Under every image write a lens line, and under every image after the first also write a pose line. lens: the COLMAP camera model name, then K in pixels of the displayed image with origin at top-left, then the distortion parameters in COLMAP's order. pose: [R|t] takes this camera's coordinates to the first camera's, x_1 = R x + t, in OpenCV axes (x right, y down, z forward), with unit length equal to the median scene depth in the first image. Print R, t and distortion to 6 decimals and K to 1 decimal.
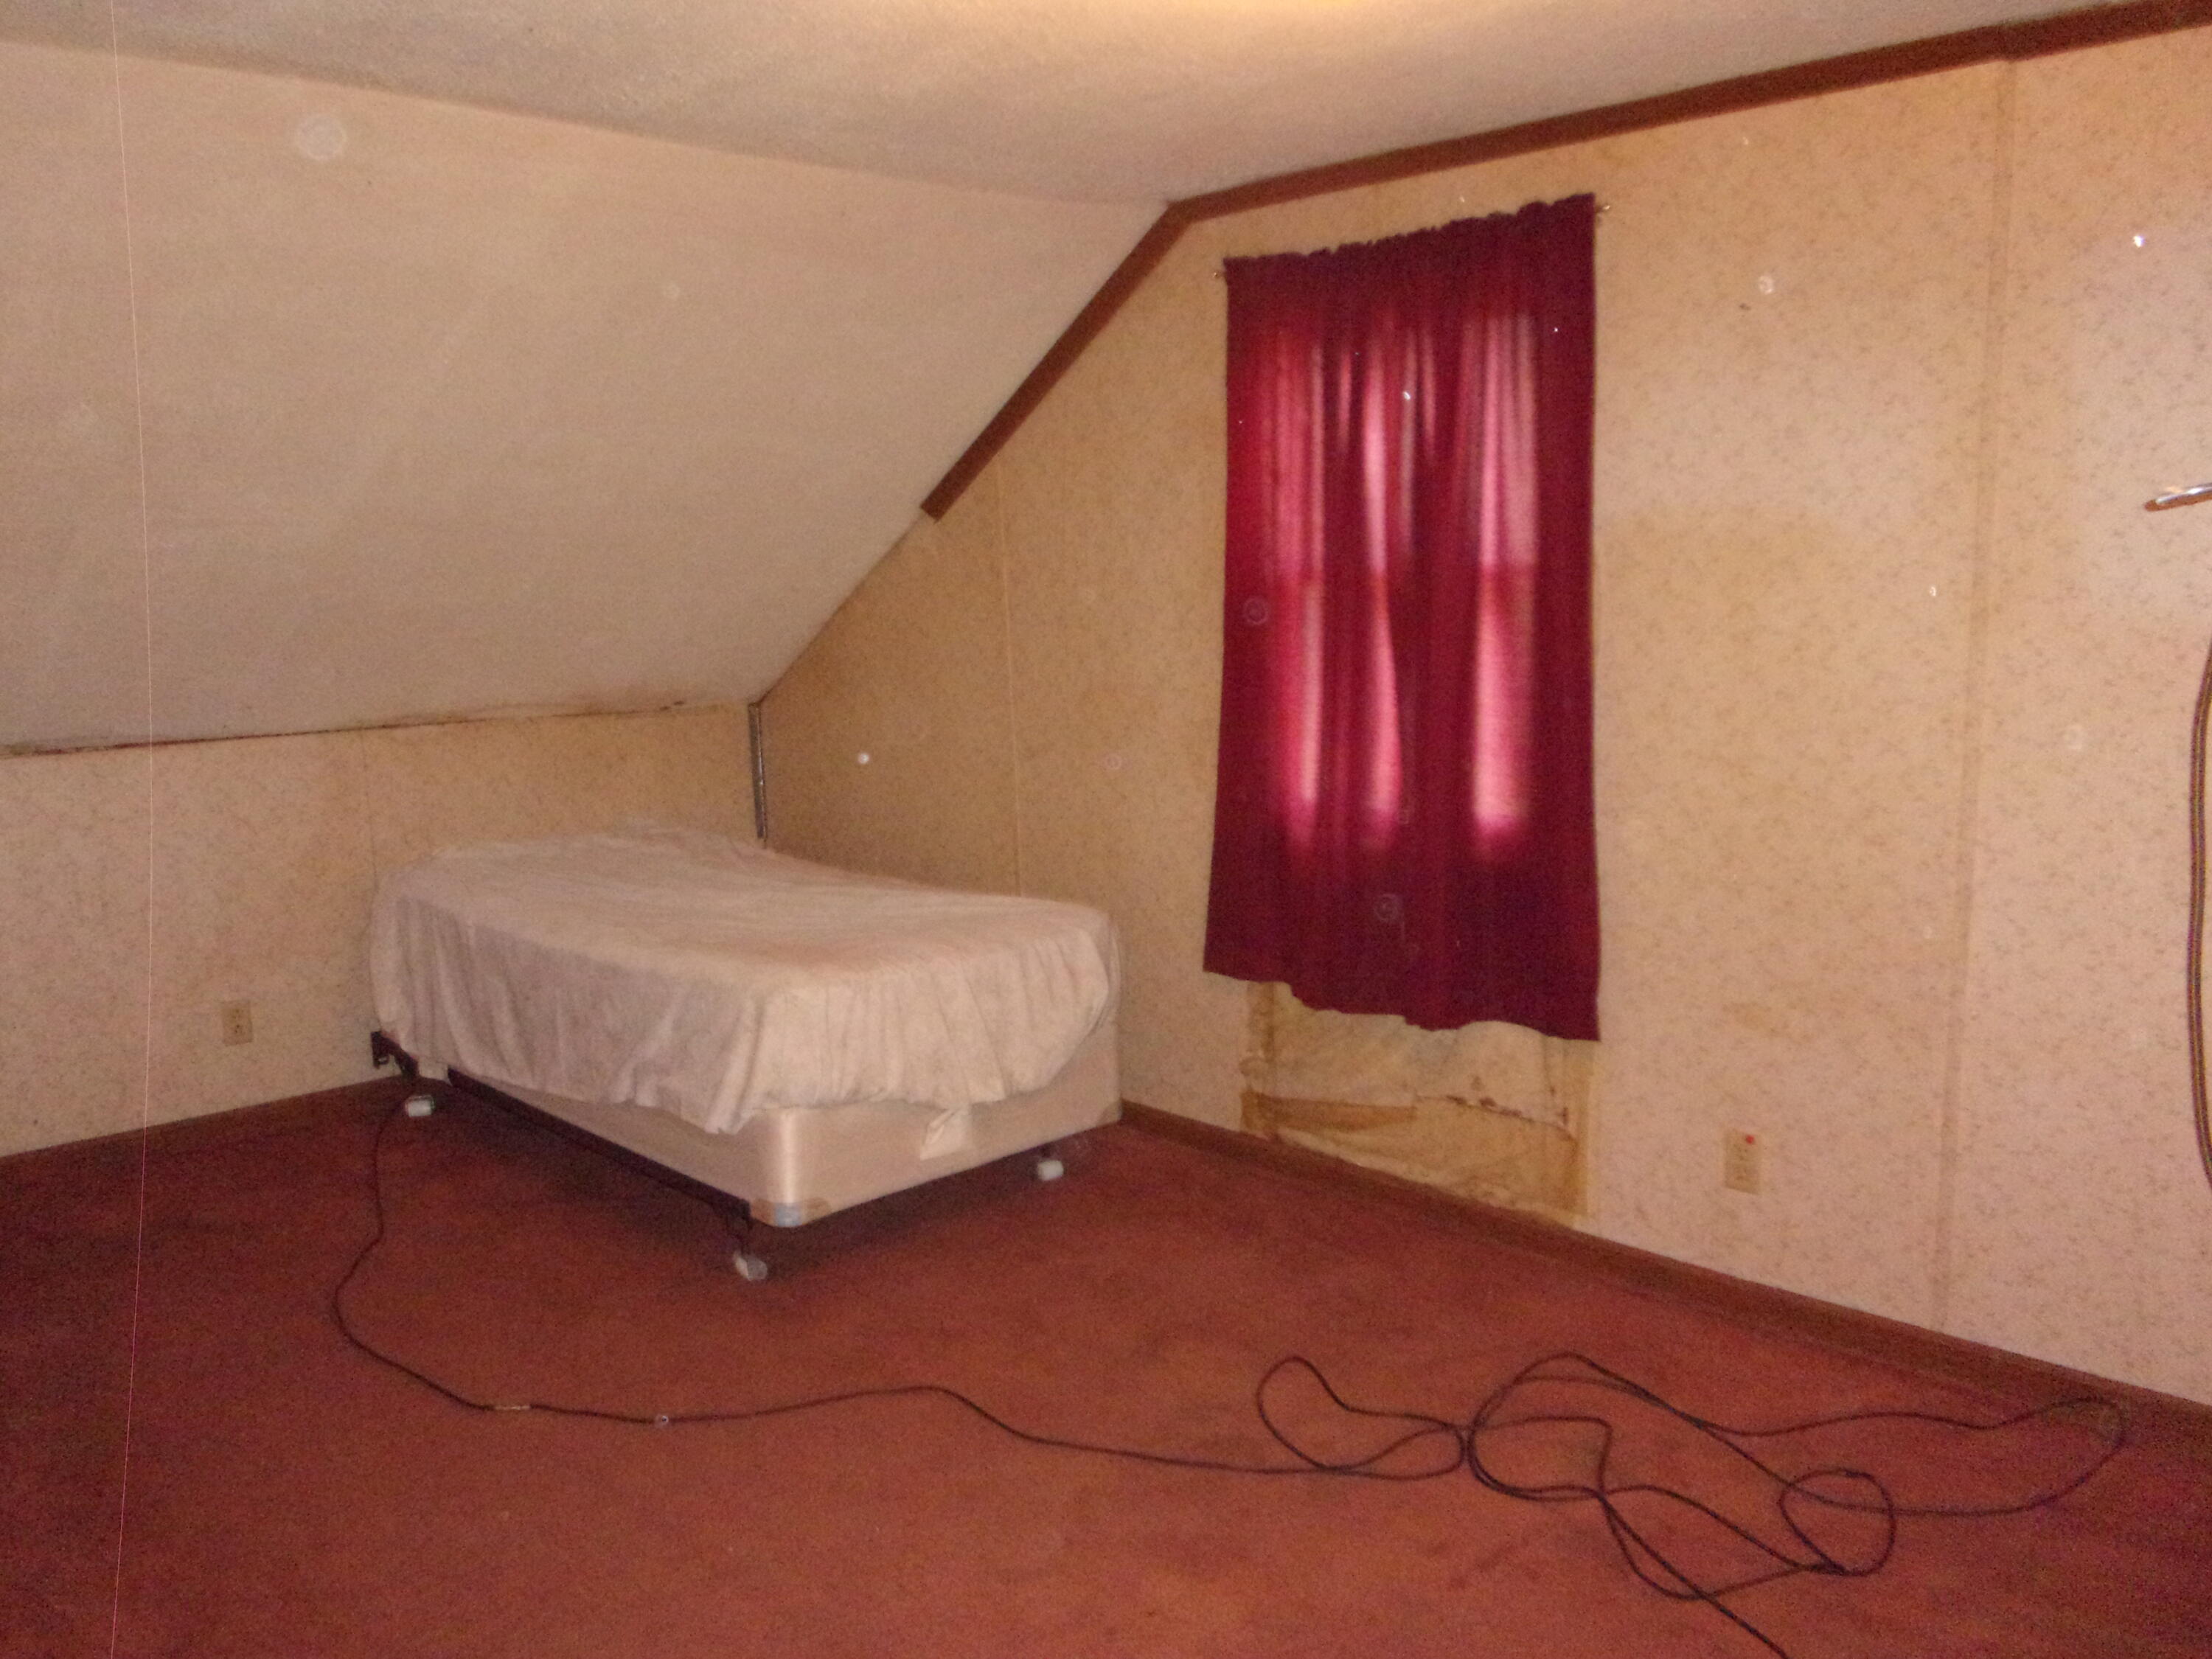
lens RADIAL K [[1860.1, 0, 1093.0], [0, 1860.1, 824.9], [0, 0, 1]] dist [0.020073, -0.015571]
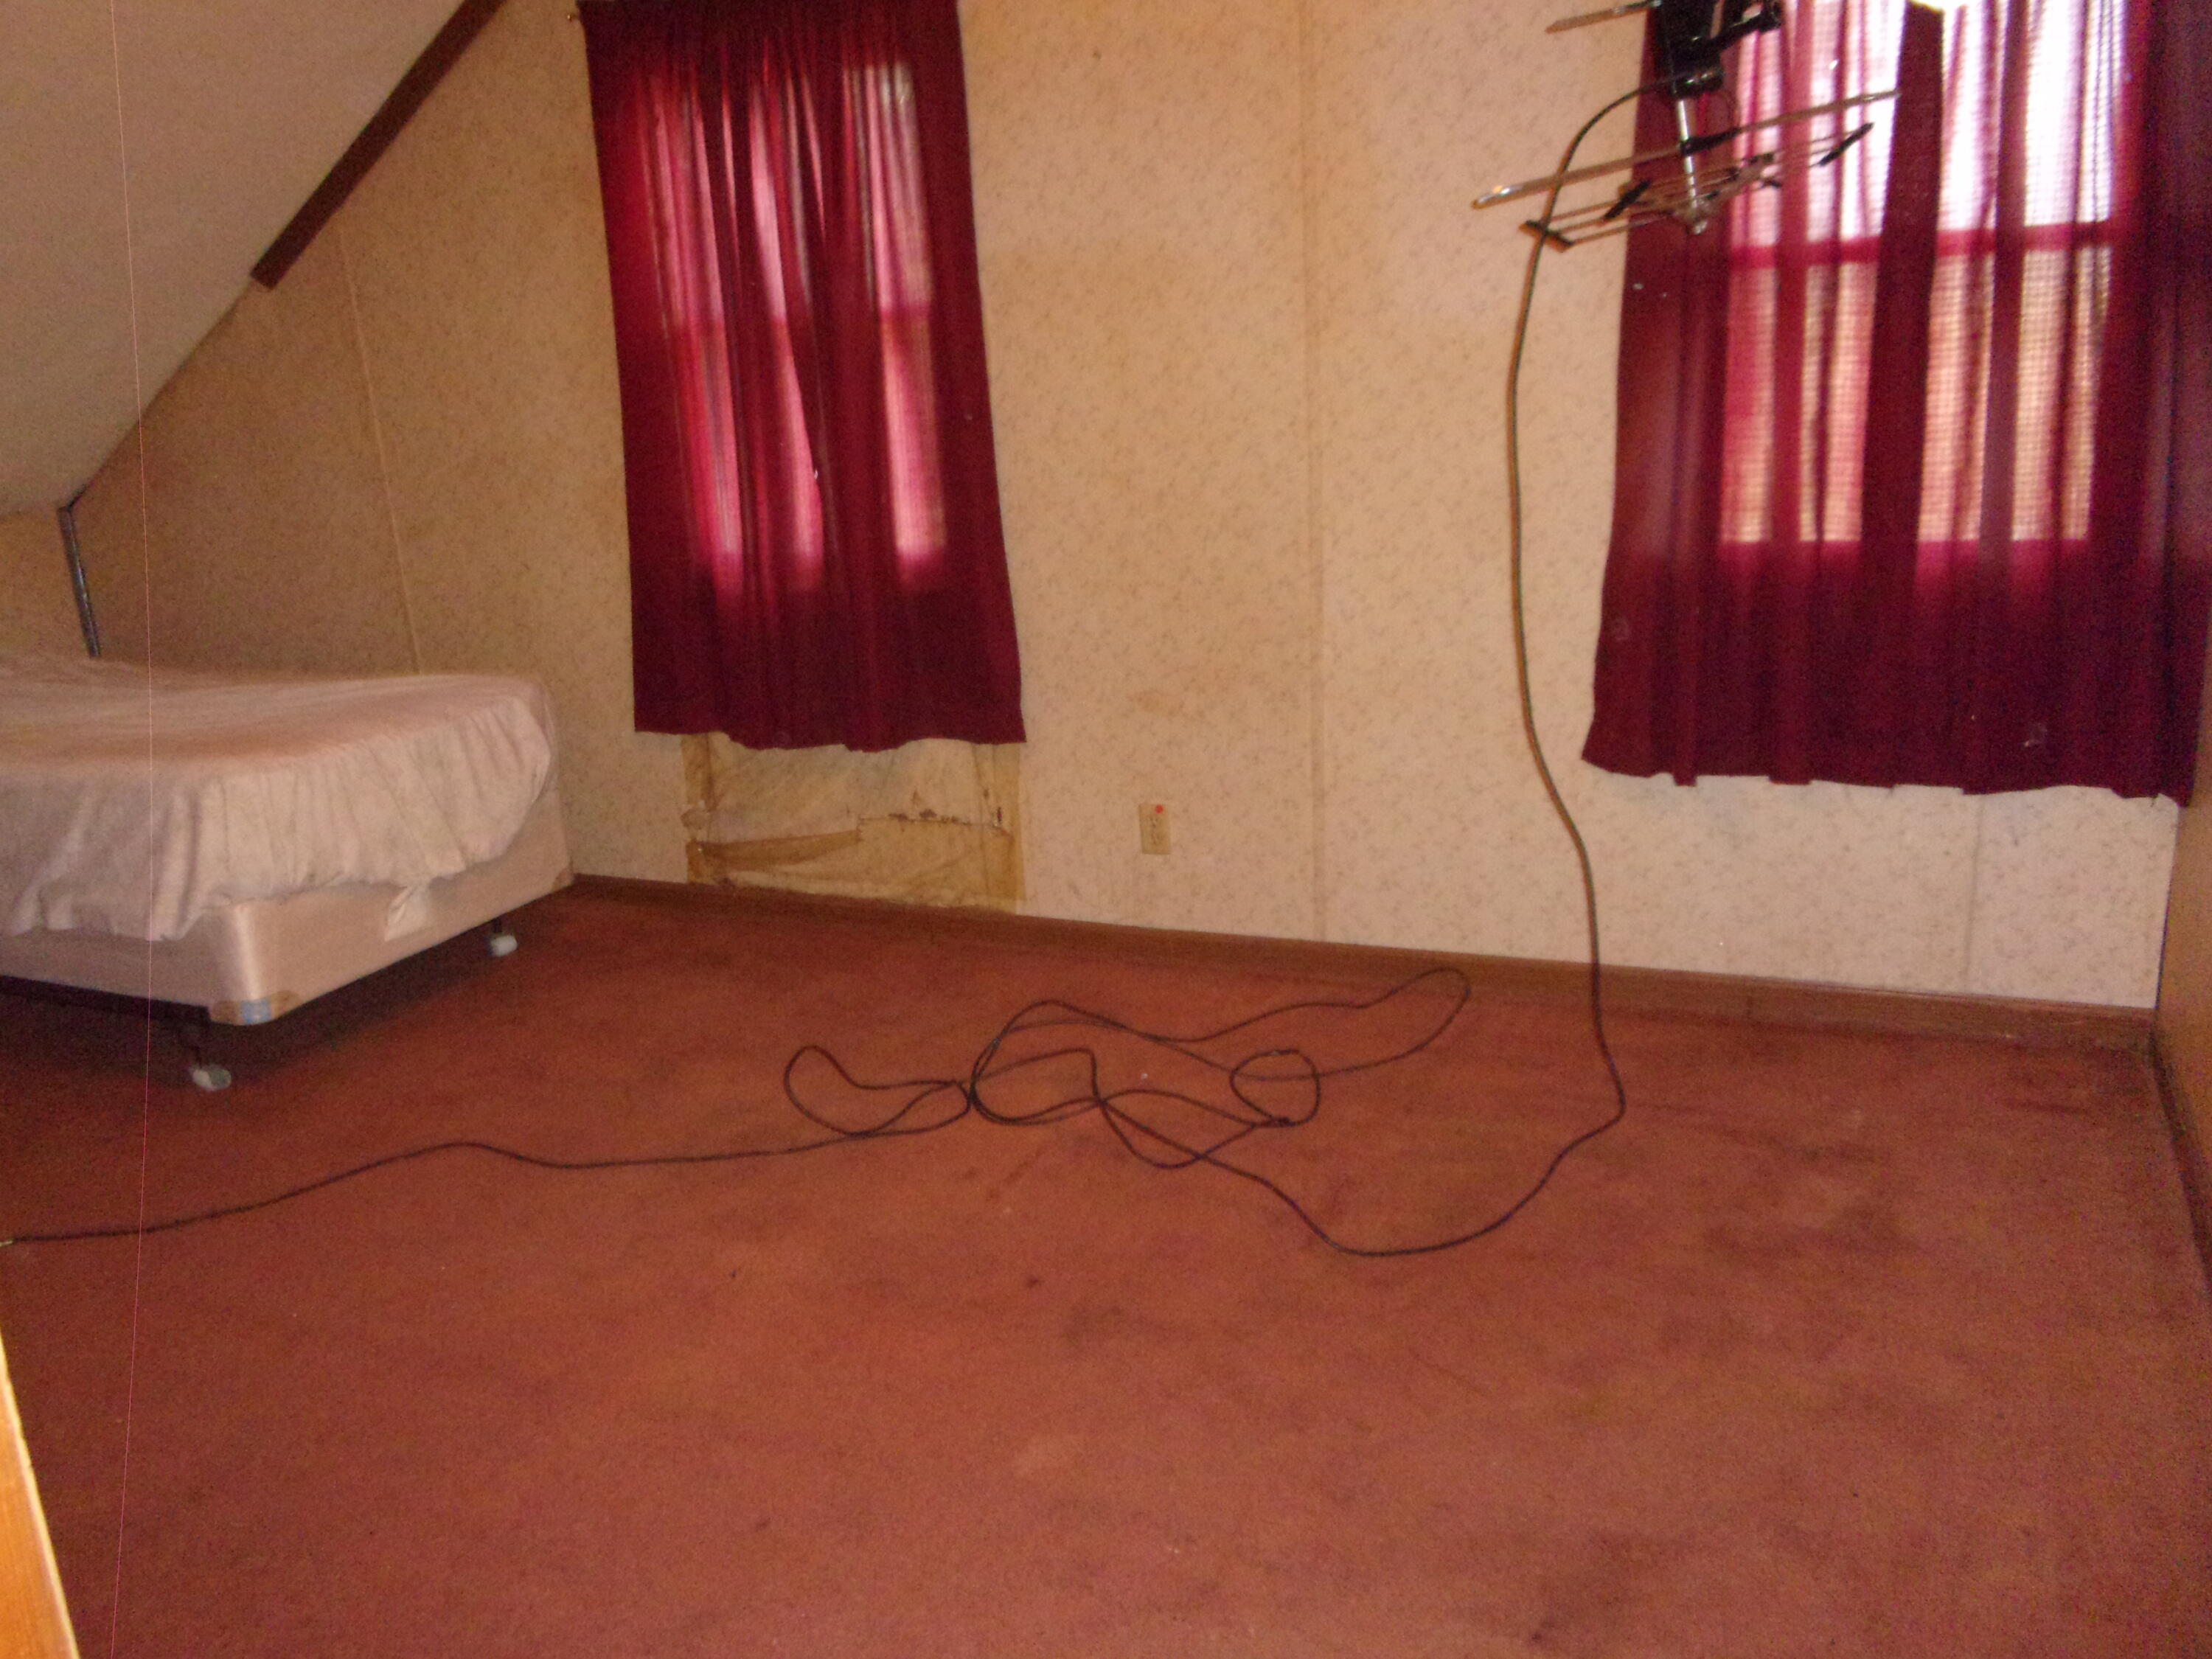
lens RADIAL K [[1860.1, 0, 1093.0], [0, 1860.1, 824.9], [0, 0, 1]] dist [0.020073, -0.015571]
pose [[0.924523, -0.126962, 0.359358, -0.094457], [0.091022, 0.989152, 0.115297, 0.040092], [-0.370098, -0.073886, 0.926050, -0.046513]]
